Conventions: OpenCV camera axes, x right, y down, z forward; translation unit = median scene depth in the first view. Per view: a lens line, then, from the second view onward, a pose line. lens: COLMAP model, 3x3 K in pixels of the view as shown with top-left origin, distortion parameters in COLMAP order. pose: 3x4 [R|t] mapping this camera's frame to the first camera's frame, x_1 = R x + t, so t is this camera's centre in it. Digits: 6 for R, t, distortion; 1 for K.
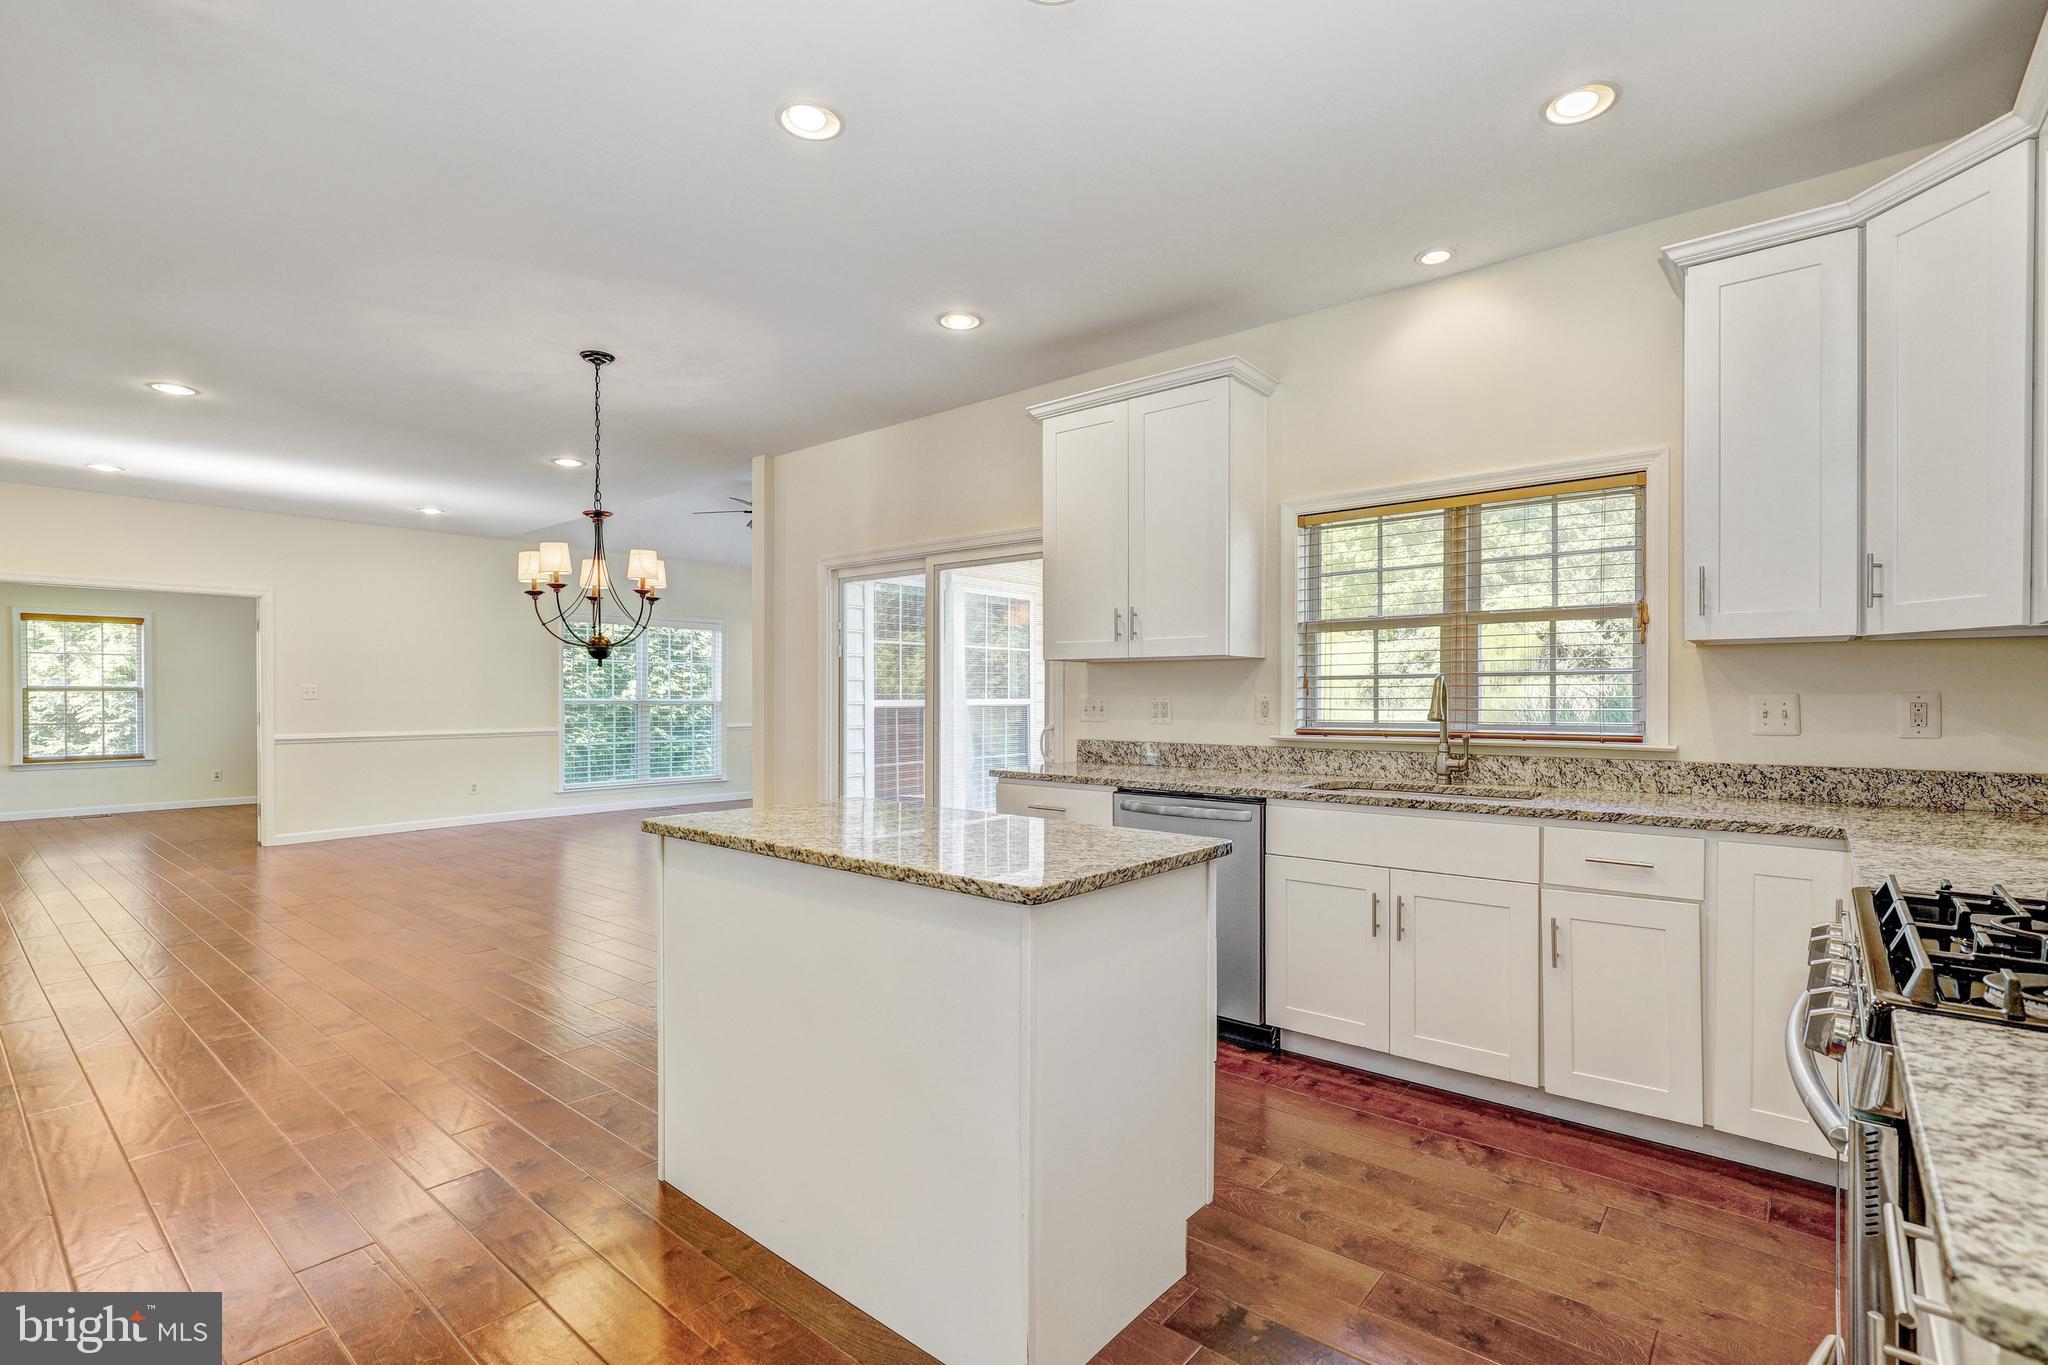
lens RADIAL K [[942.7, 0, 1030.5], [0, 942.7, 701.5], [0, 0, 1]] dist [-0.008781, 0.000018]
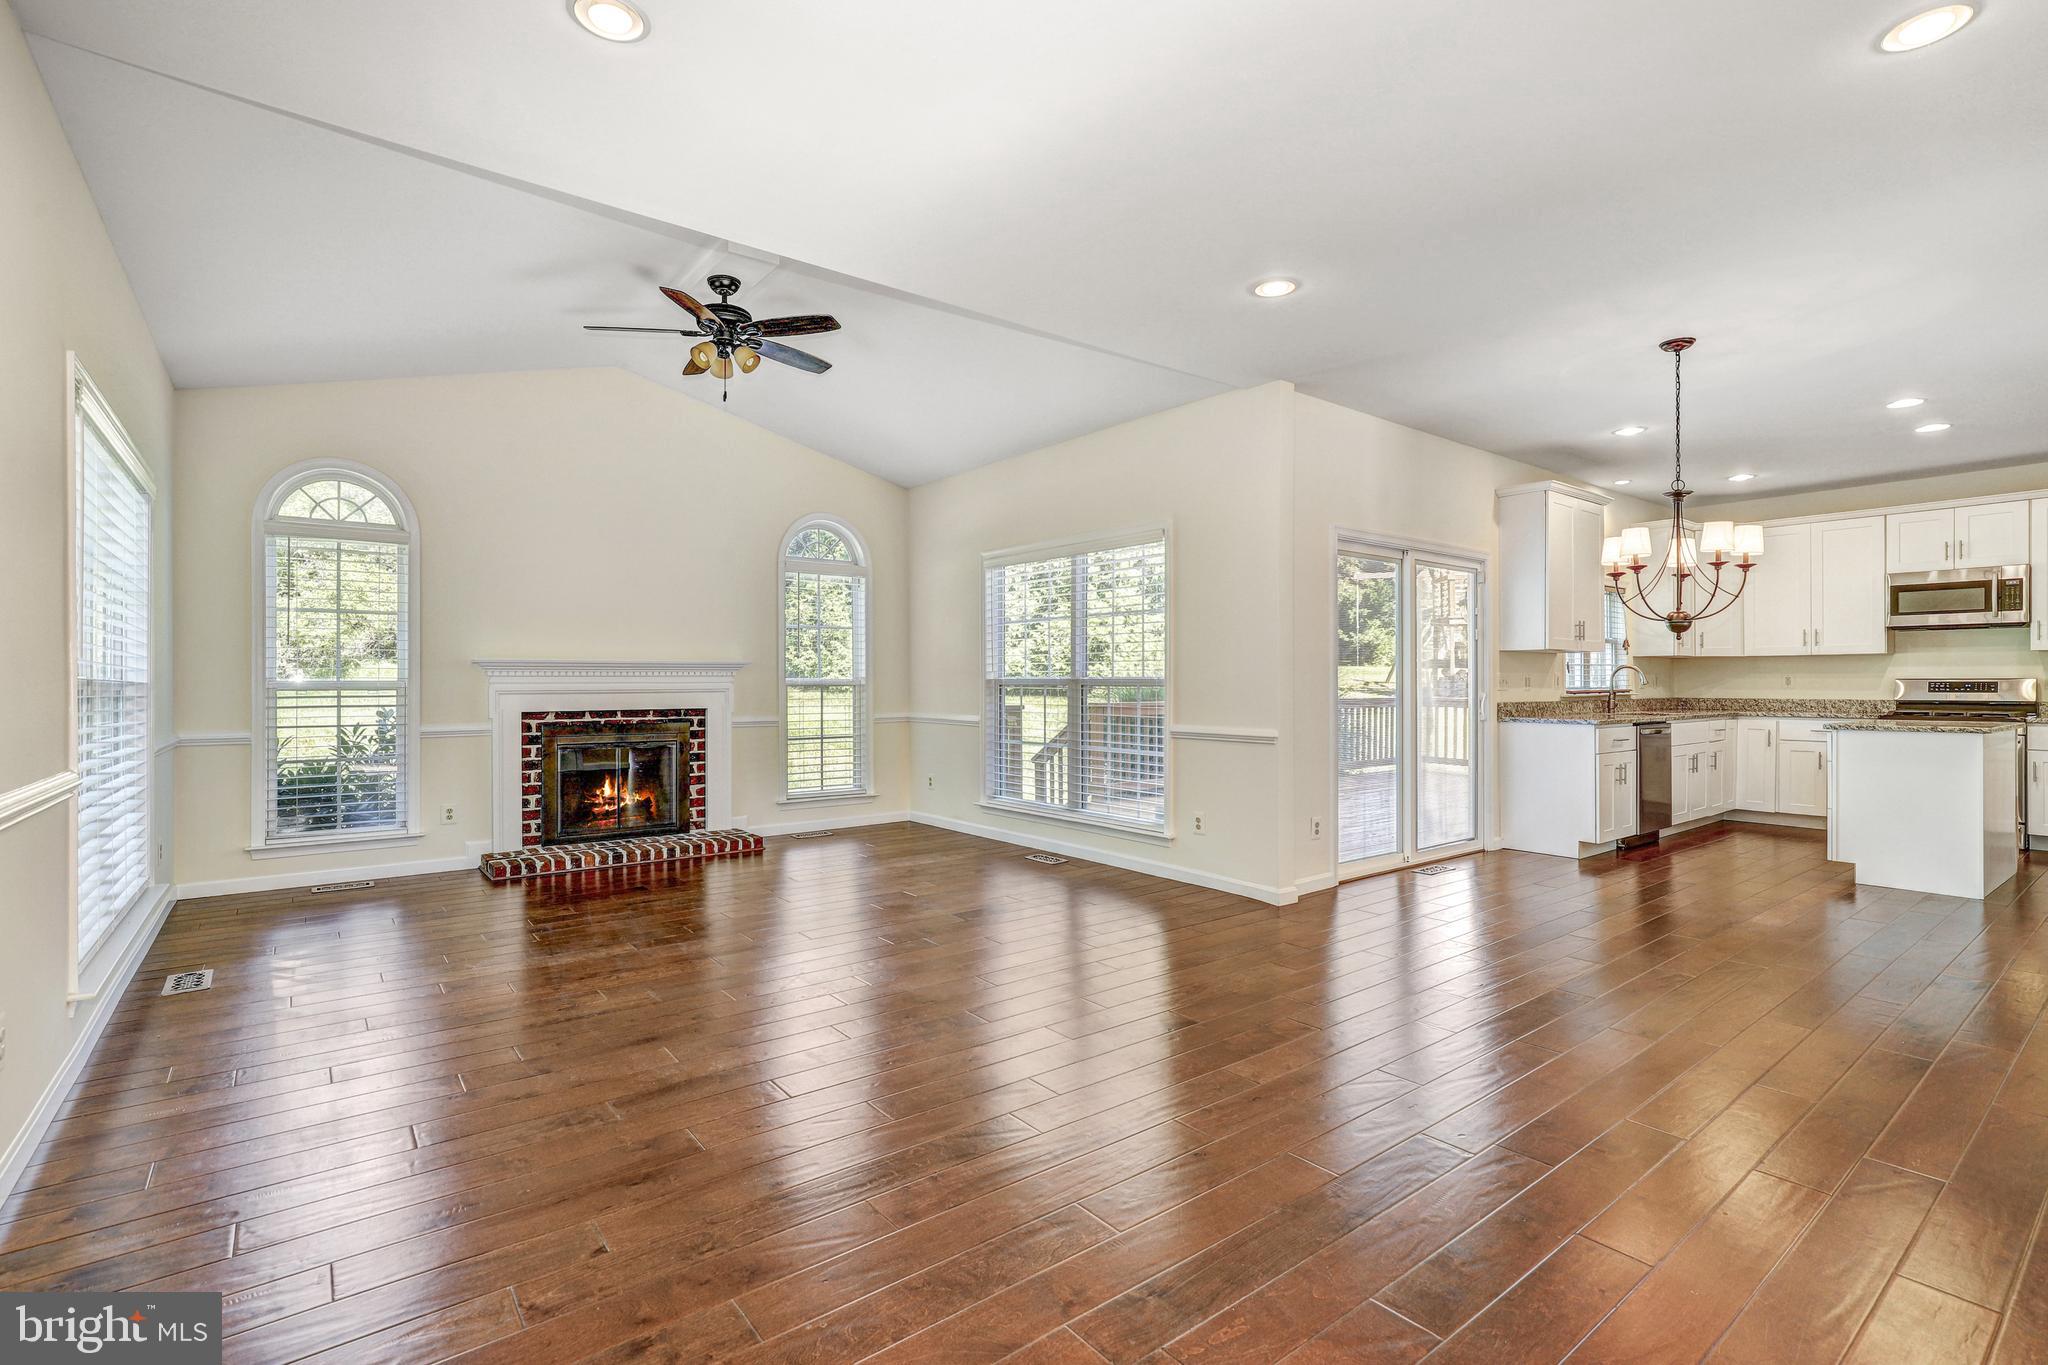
lens RADIAL K [[950.8, 0, 1032.3], [0, 950.8, 682.5], [0, 0, 1]] dist [-0.015852, 0.009336]
pose [[0.206370, 0.000278, 0.978474, -1.671960], [0.006871, 0.999975, -0.001733, 0.006938], [-0.978450, 0.007081, 0.206363, 1.521059]]
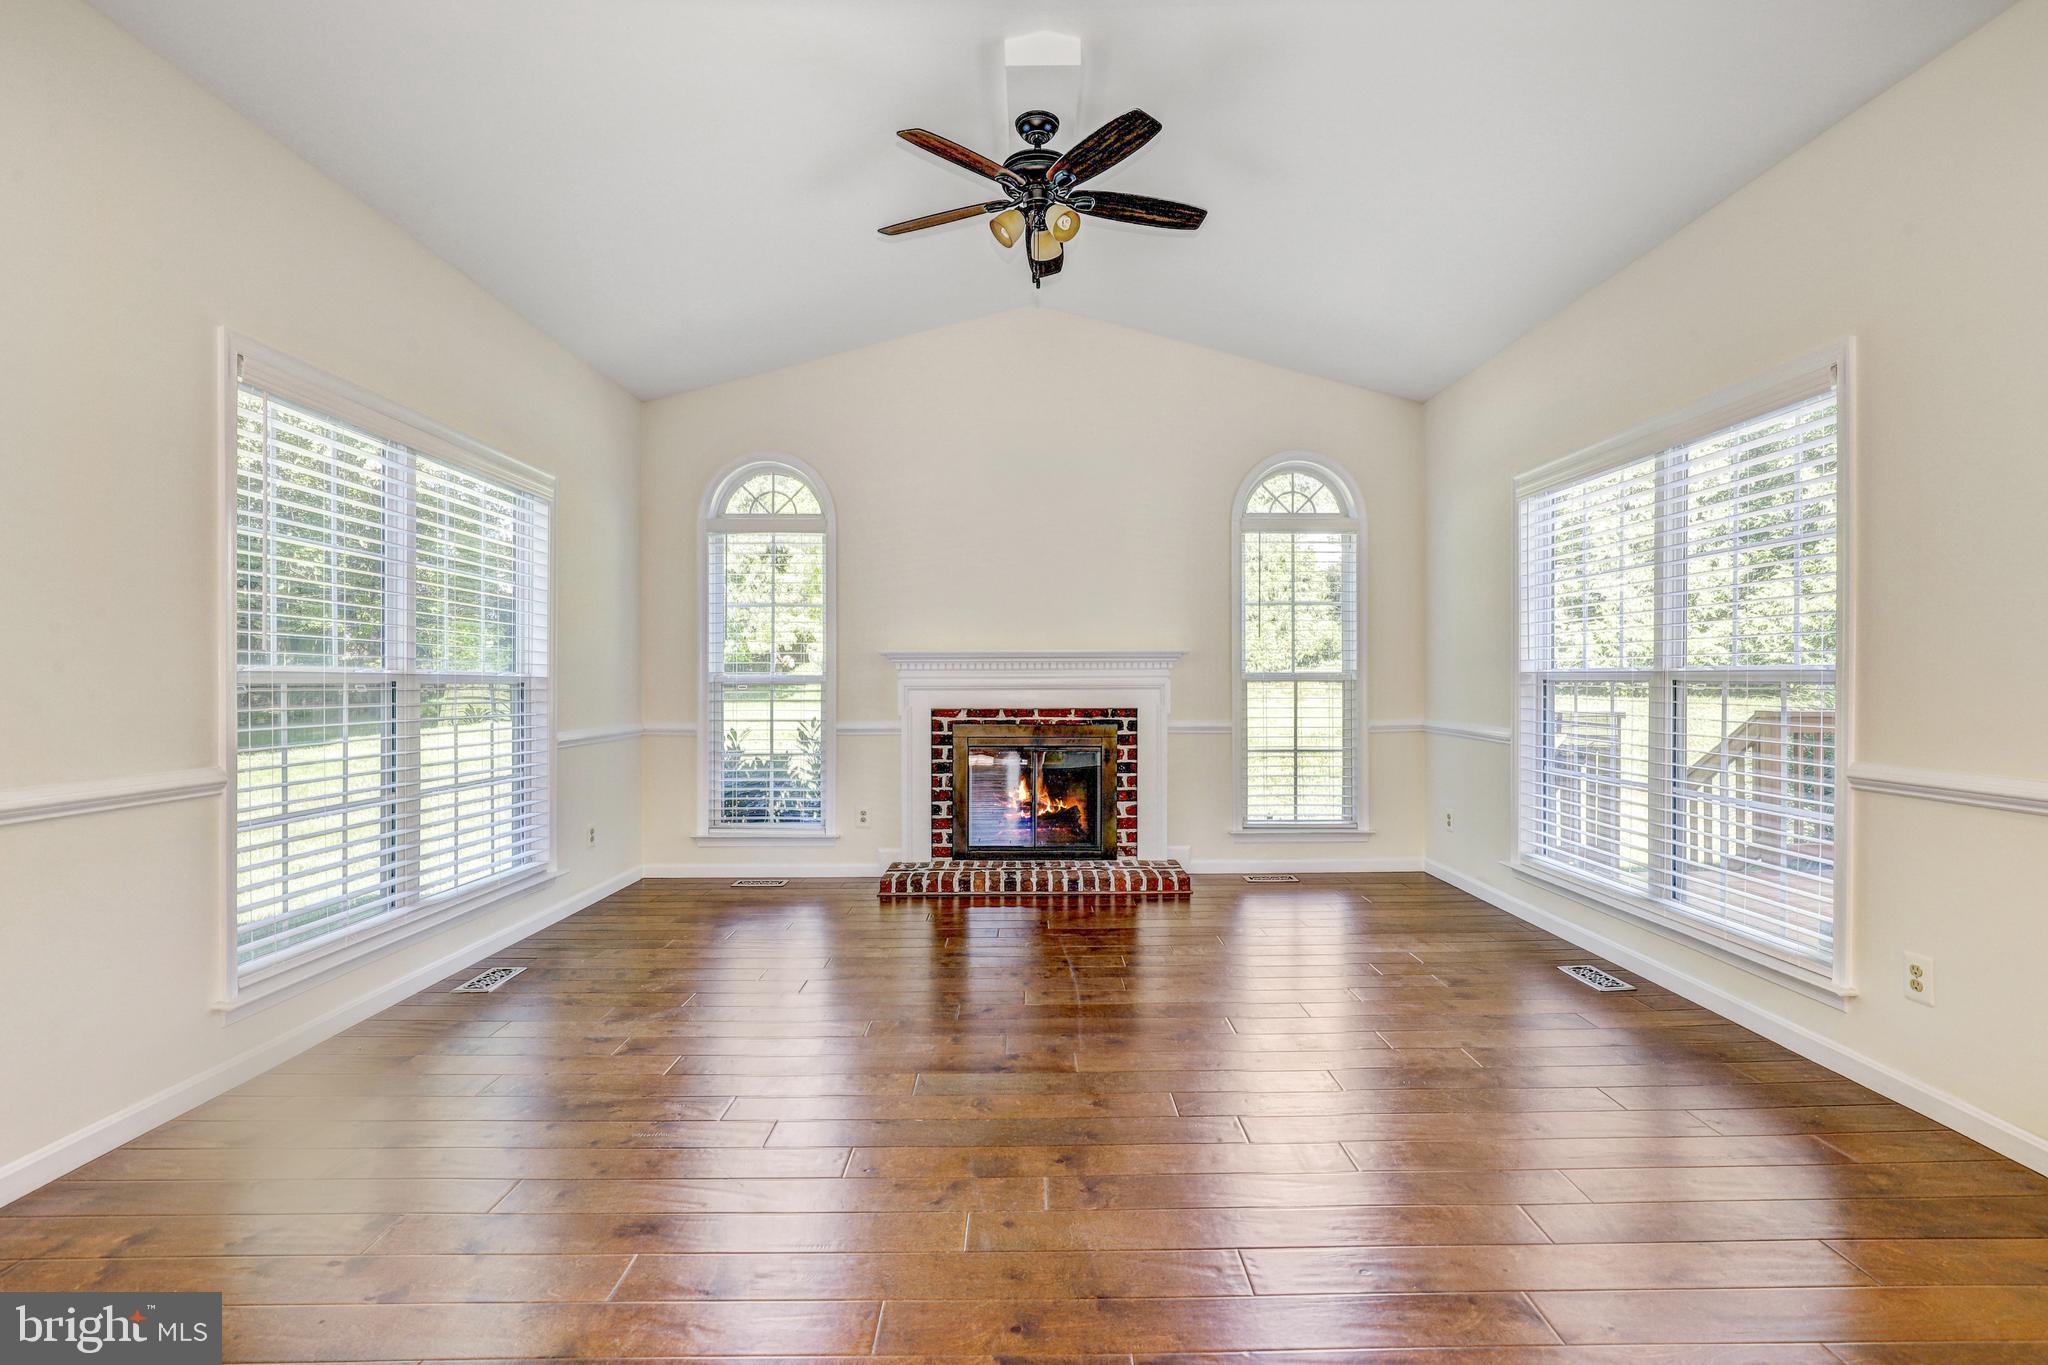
lens RADIAL K [[976.2, 0, 1044.5], [0, 976.2, 686.8], [0, 0, 1]] dist [-0.004227, -0.000391]
pose [[0.751966, -0.004676, 0.659185, -1.176214], [0.003025, 0.999989, 0.003642, 0.009840], [-0.659194, -0.000744, 0.751972, 1.469354]]
